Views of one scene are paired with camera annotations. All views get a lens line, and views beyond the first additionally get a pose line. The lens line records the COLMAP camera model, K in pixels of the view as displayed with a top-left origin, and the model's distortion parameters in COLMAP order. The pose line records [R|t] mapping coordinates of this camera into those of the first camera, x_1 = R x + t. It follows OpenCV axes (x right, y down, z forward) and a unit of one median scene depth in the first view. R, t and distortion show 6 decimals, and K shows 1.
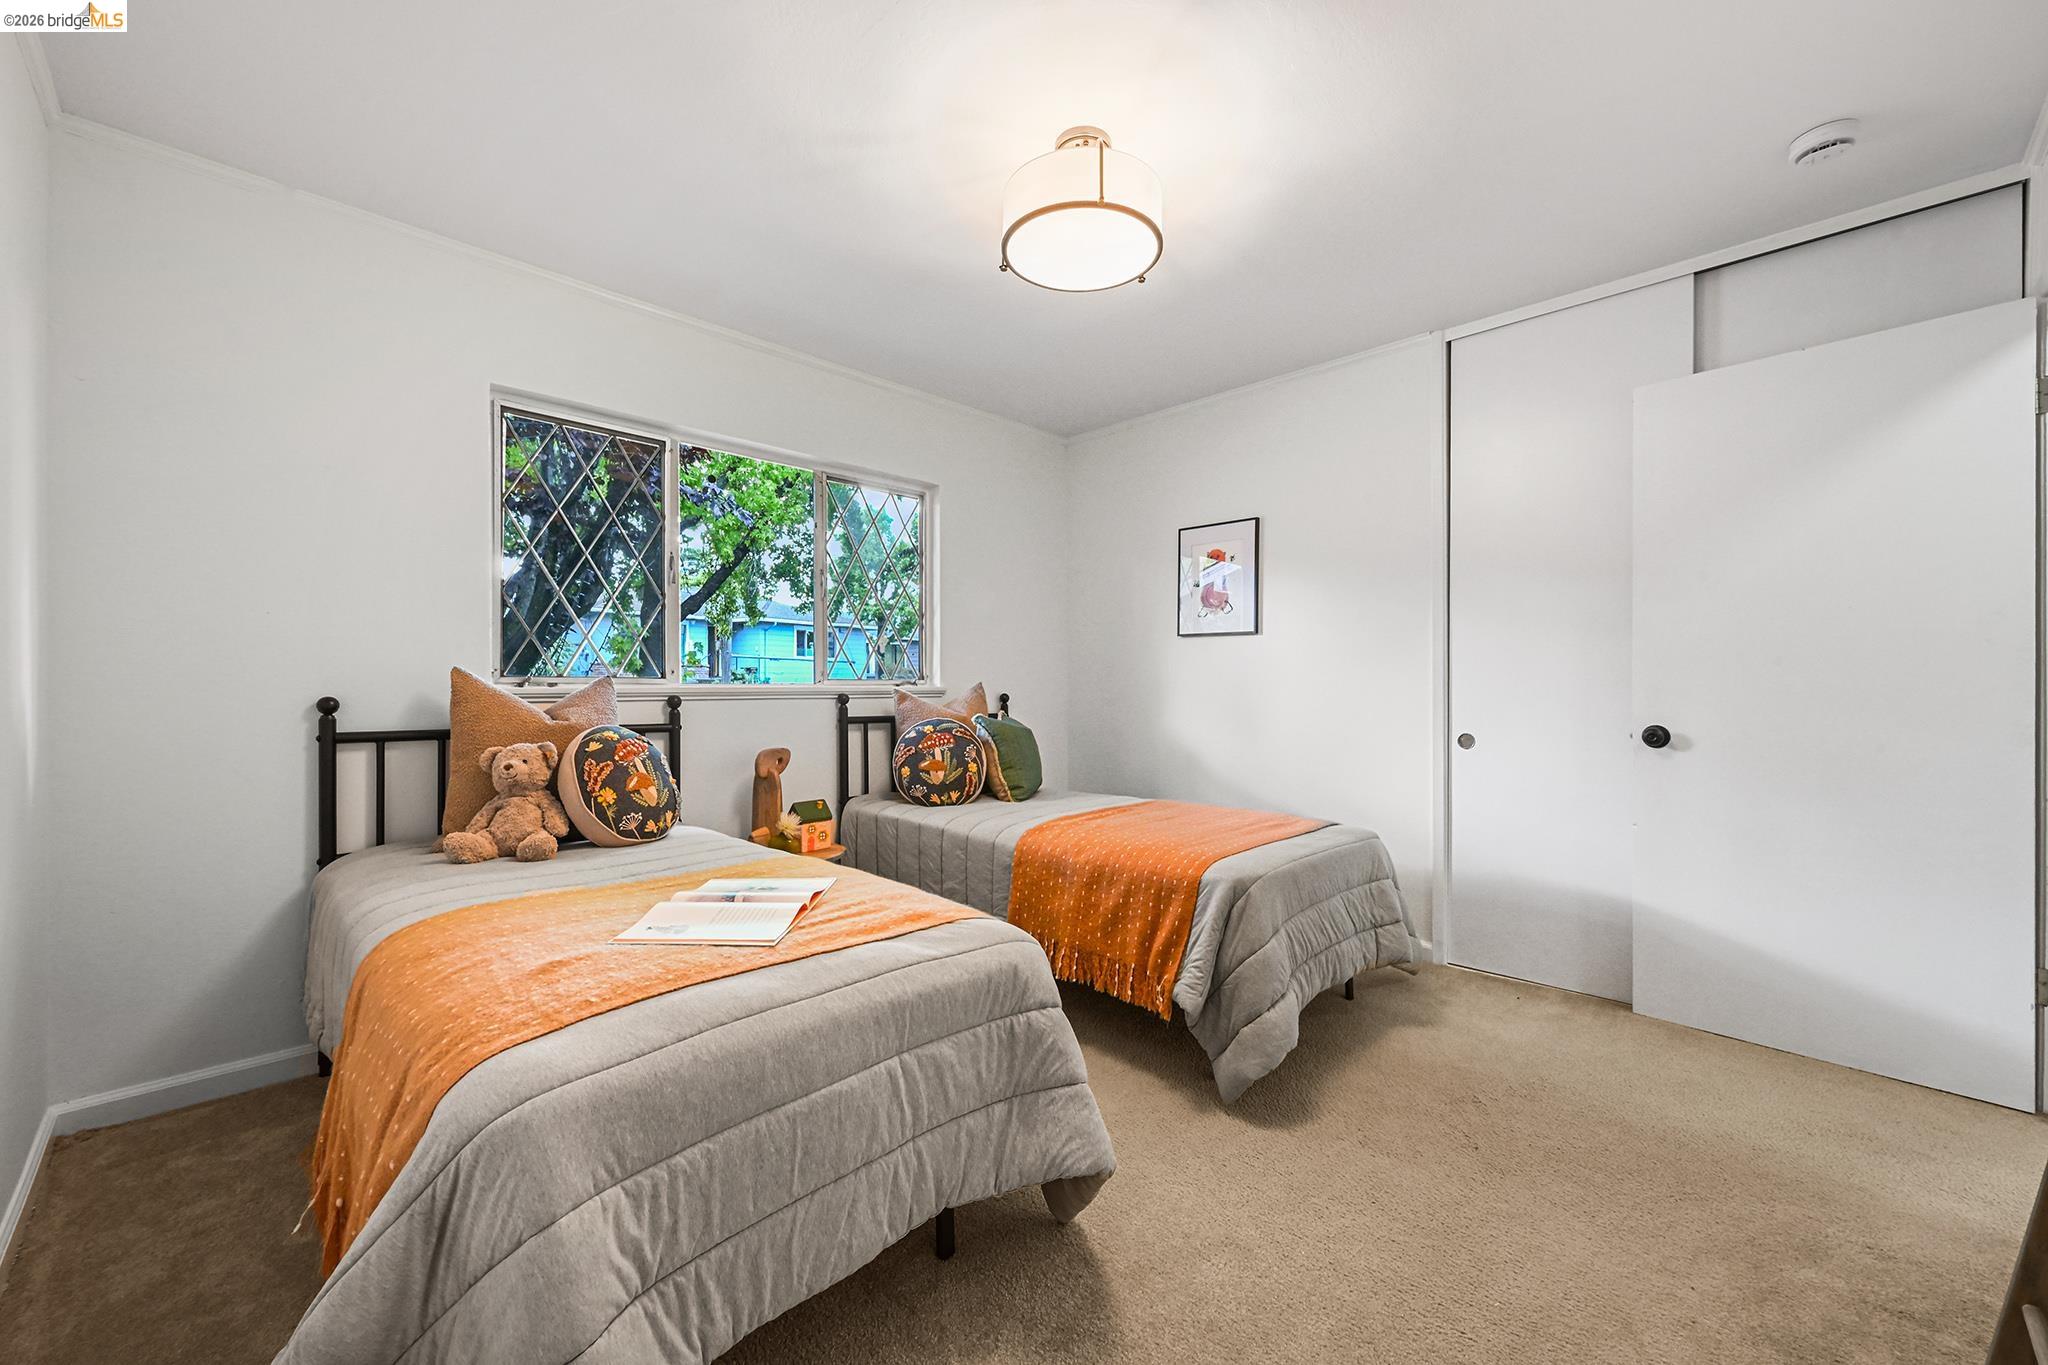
lens RADIAL K [[810.7, 0, 1017.1], [0, 810.7, 691.0], [0, 0, 1]] dist [-0.001554, -0.000285]
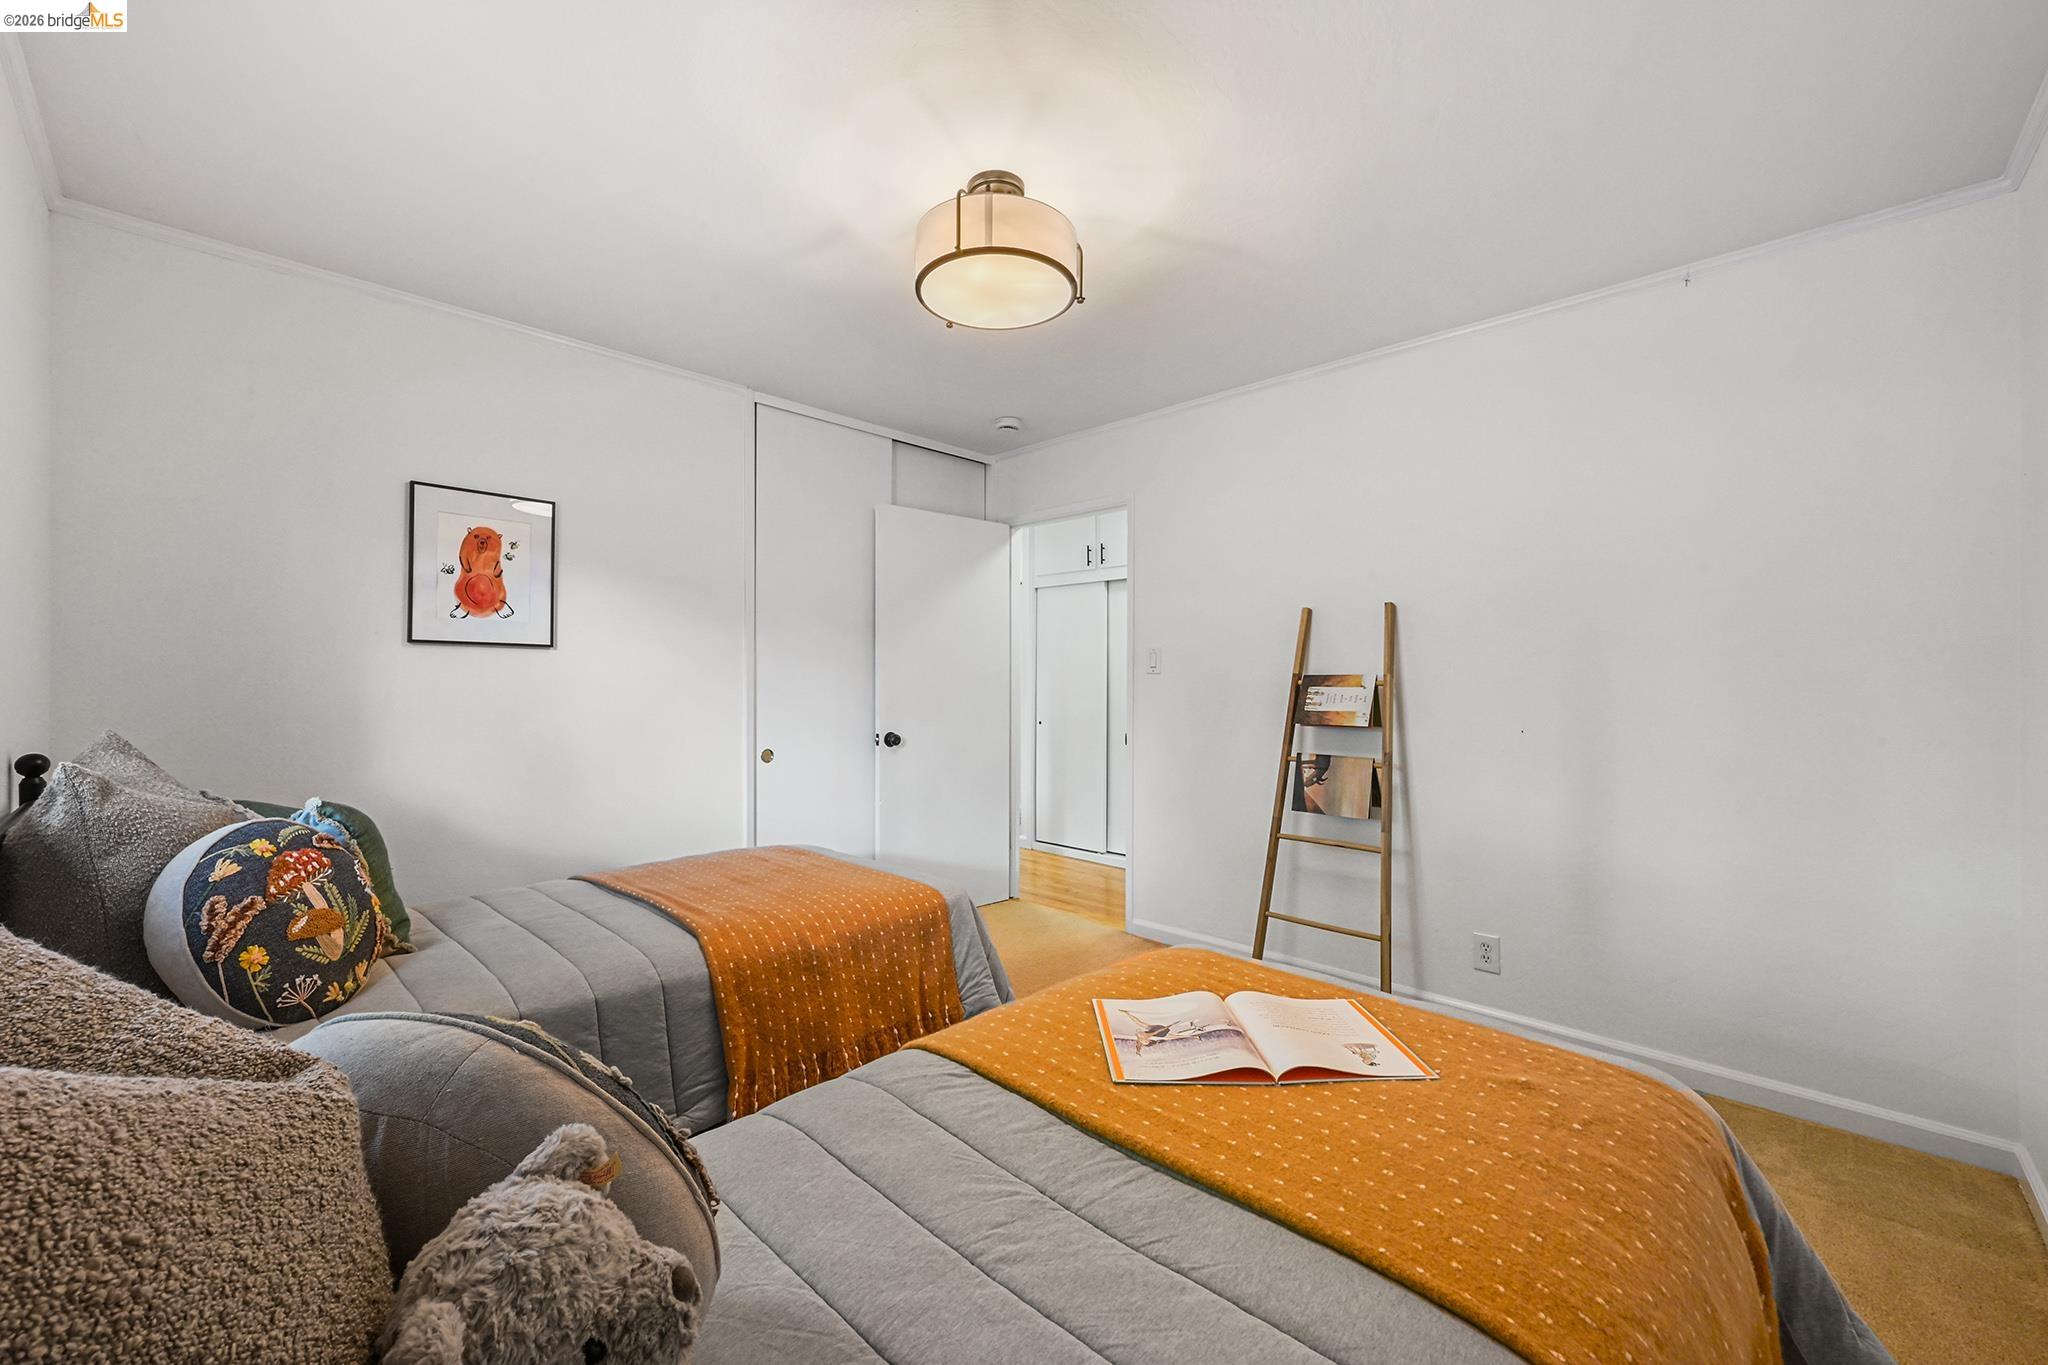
lens RADIAL K [[810.7, 0, 1017.1], [0, 810.7, 691.0], [0, 0, 1]] dist [-0.001554, -0.000285]
pose [[-0.025241, -0.014803, 0.999572, -0.566918], [0.002618, 0.999886, 0.014874, -0.043889], [-0.999678, 0.002992, -0.025200, 0.621860]]
